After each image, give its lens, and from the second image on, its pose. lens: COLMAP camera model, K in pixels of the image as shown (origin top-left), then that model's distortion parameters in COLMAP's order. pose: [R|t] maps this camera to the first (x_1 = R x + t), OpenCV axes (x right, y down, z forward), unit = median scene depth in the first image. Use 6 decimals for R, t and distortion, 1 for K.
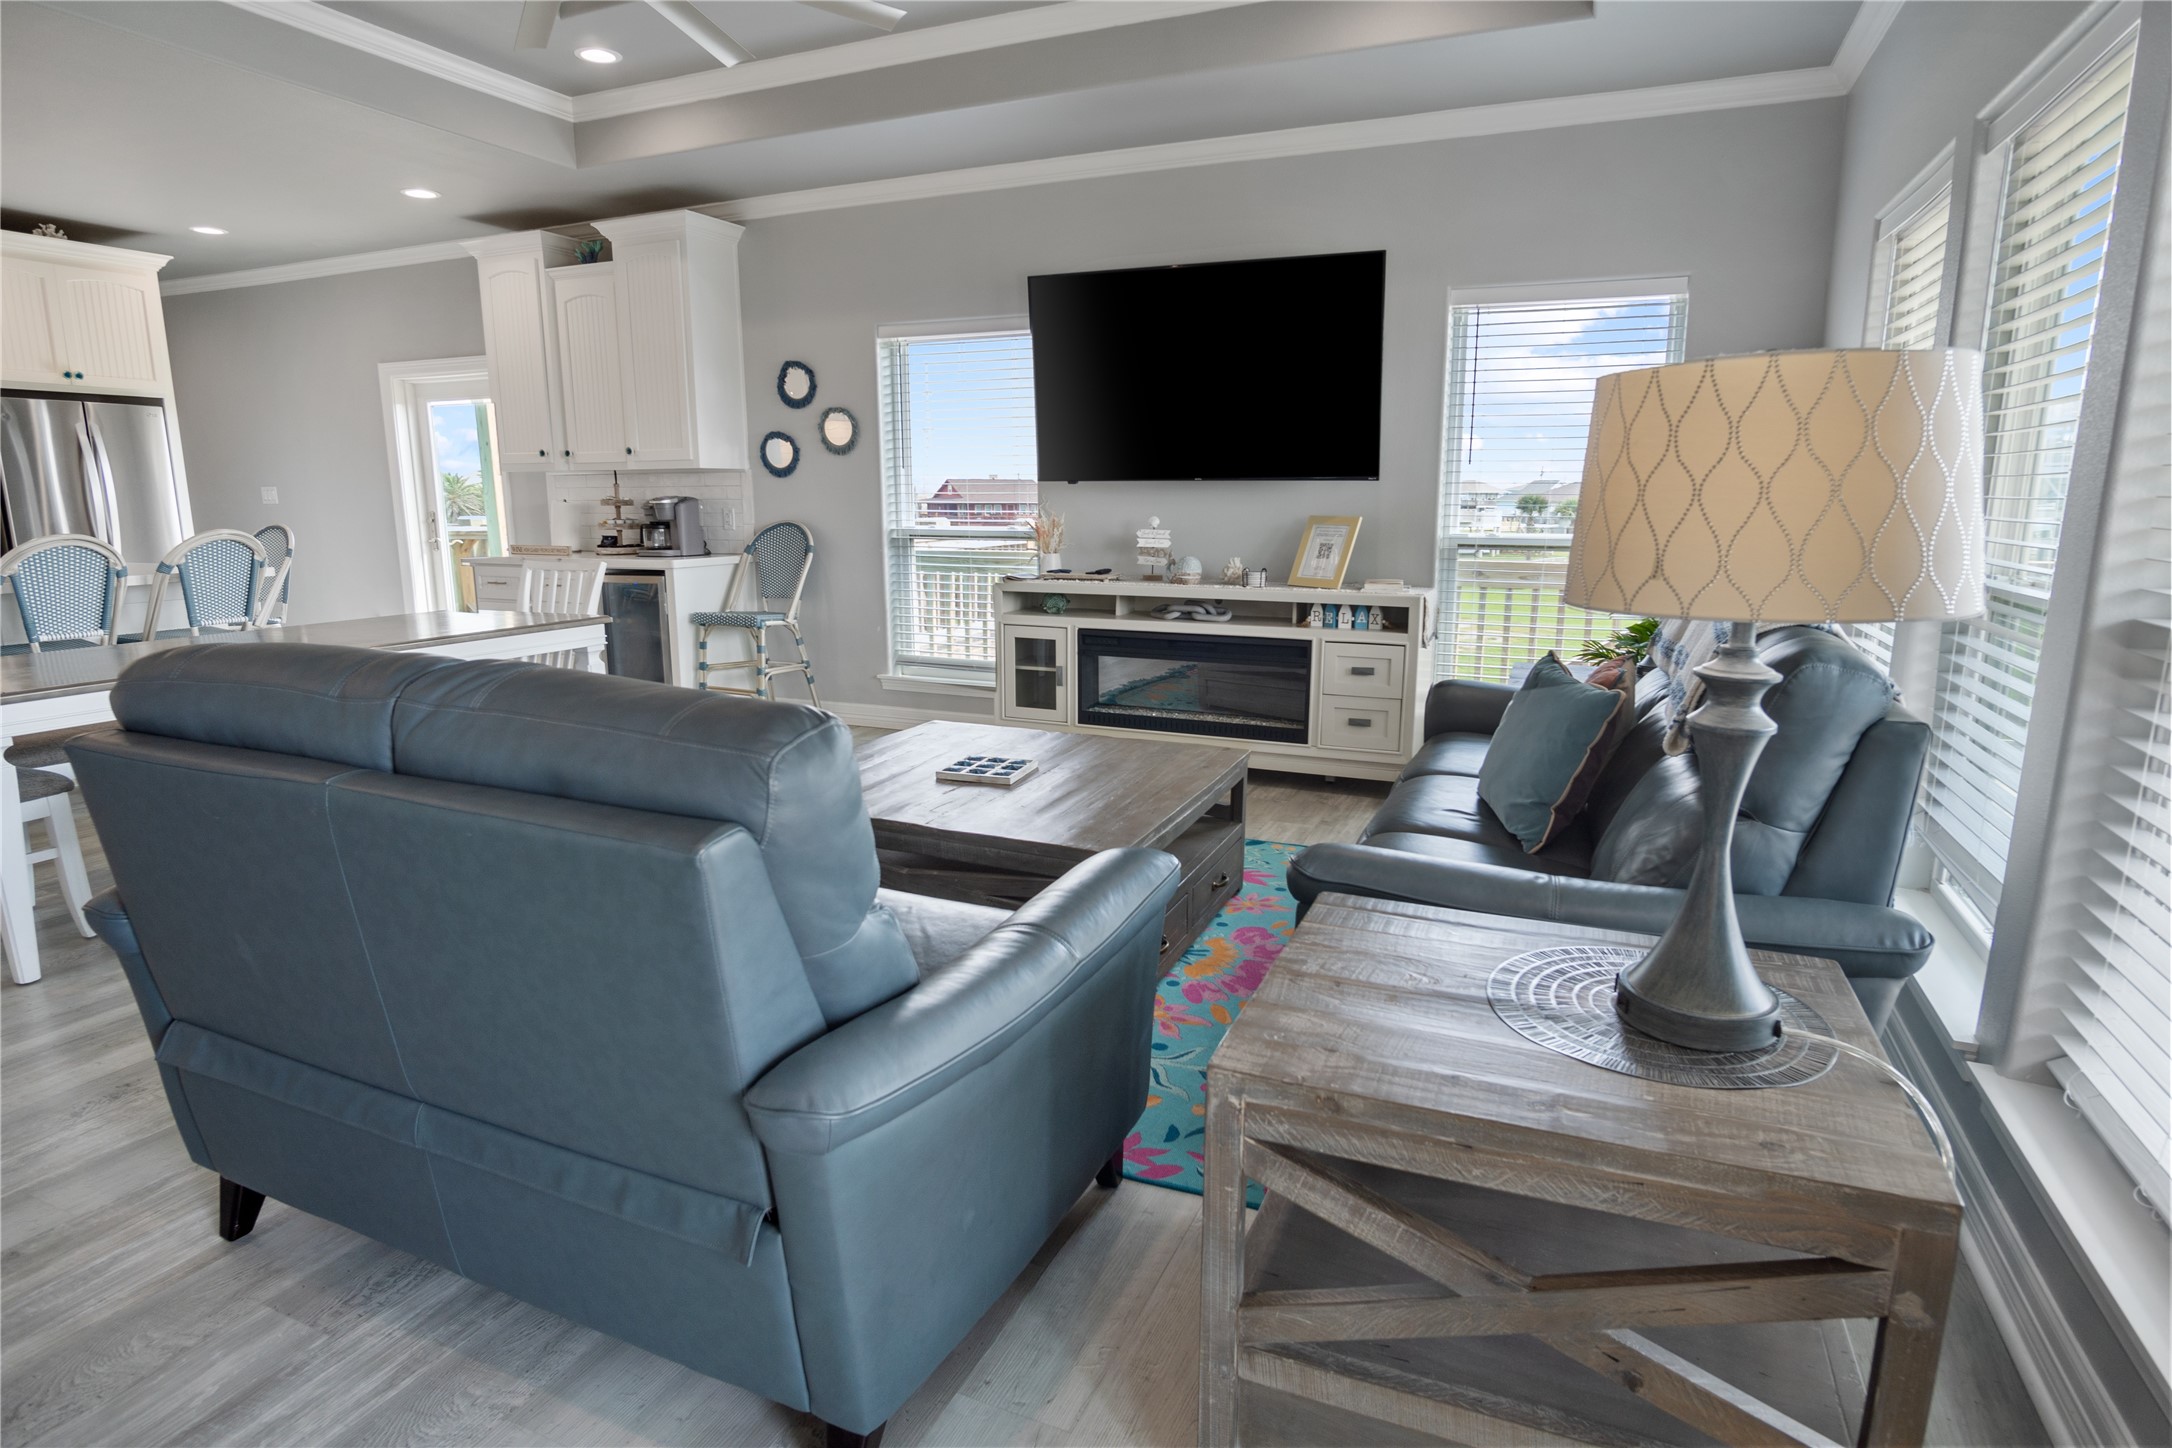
lens RADIAL K [[1174.1, 0, 1101.9], [0, 1174.1, 727.5], [0, 0, 1]] dist [-0.035847, 0.009860]
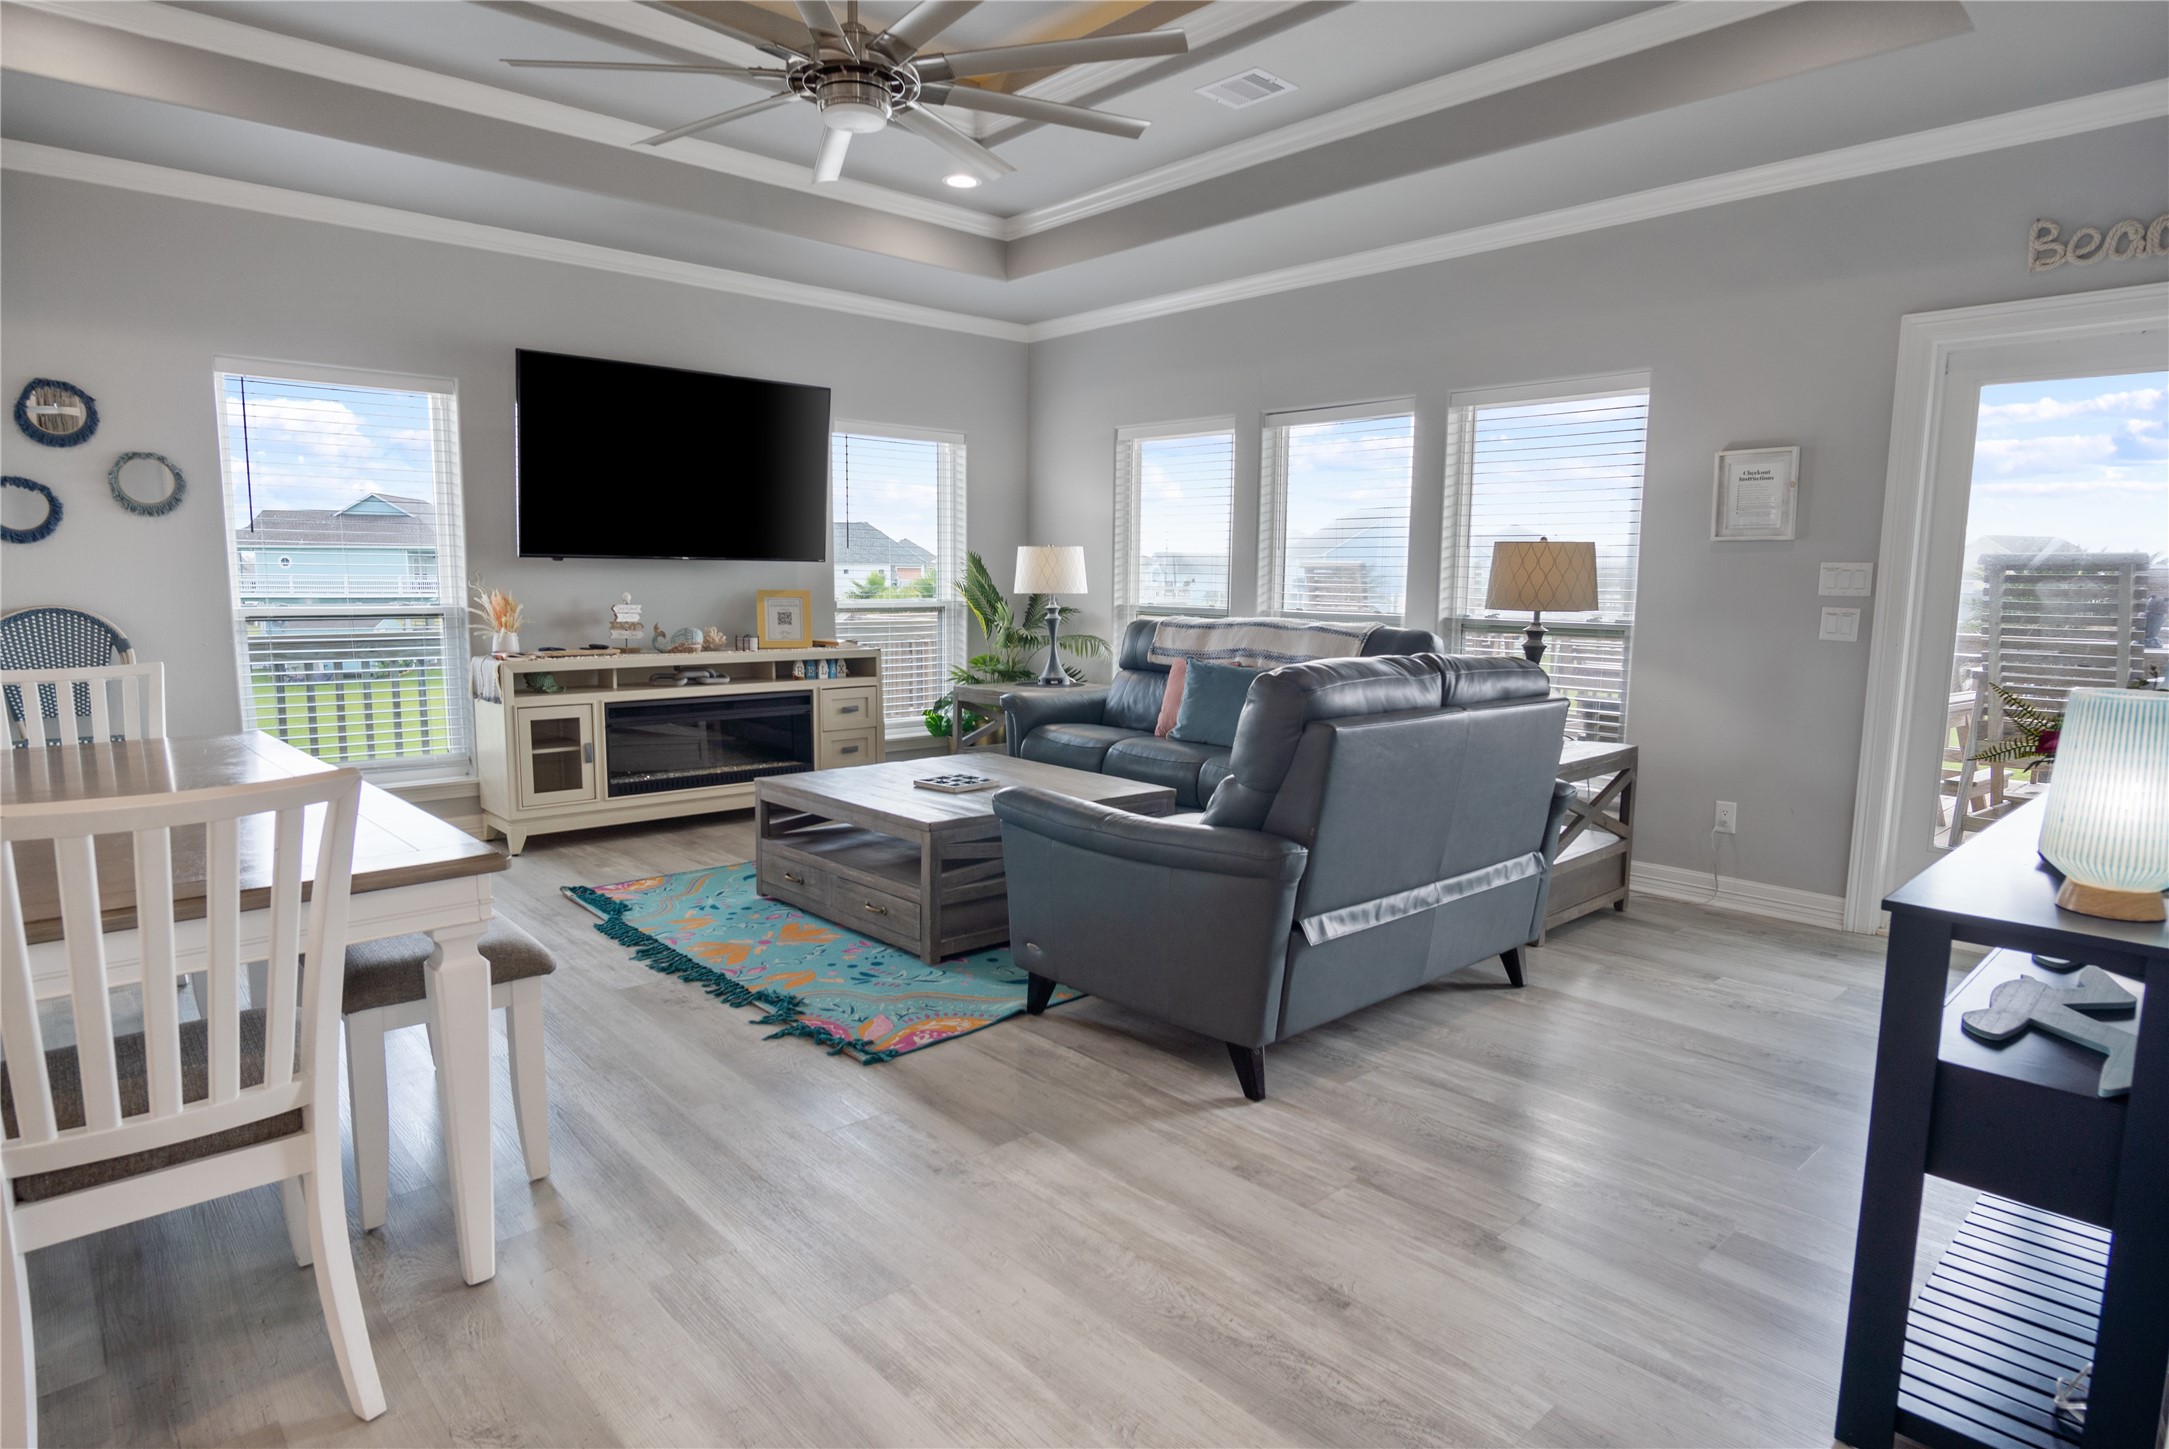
lens RADIAL K [[1172.5, 0, 1140.4], [0, 1172.5, 722.8], [0, 0, 1]] dist [-0.035847, 0.009860]
pose [[0.388417, -0.111176, 0.914752, -0.749569], [0.172246, 0.983958, 0.046448, -0.034492], [-0.905242, 0.139521, 0.401336, 0.182155]]
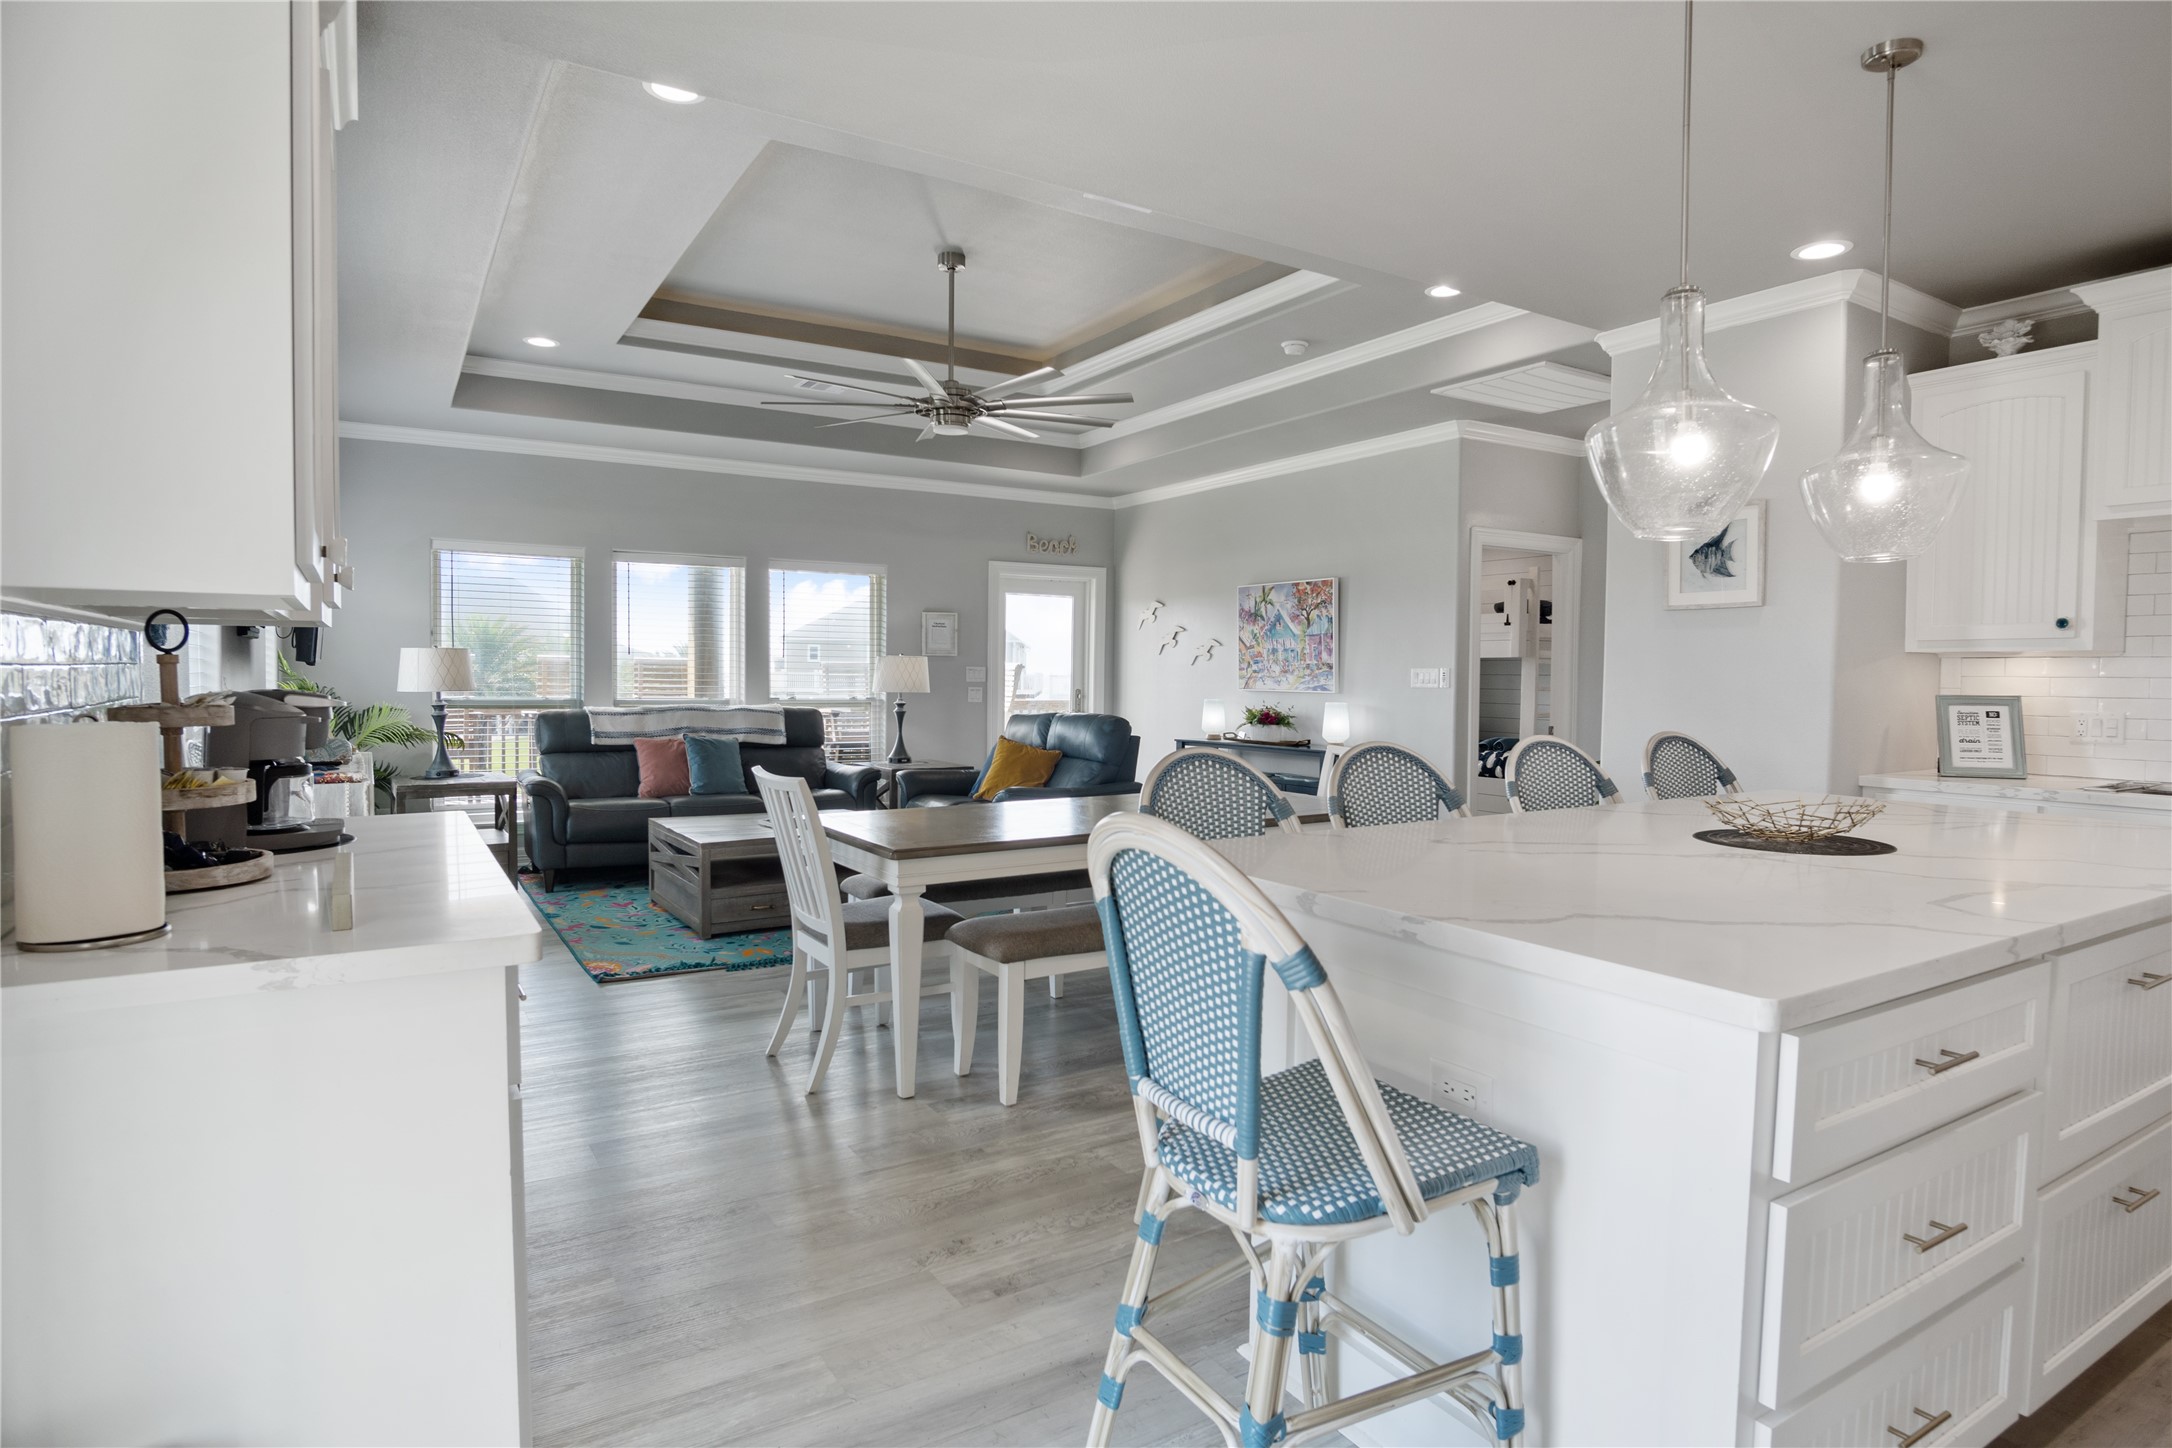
lens RADIAL K [[1174.1, 0, 1066.4], [0, 1174.1, 722.5], [0, 0, 1]] dist [-0.035847, 0.009860]
pose [[-0.808748, -0.032146, 0.587276, -0.979211], [0.108479, 0.973222, 0.202661, -0.284152], [-0.578064, 0.227609, -0.783605, 1.373315]]
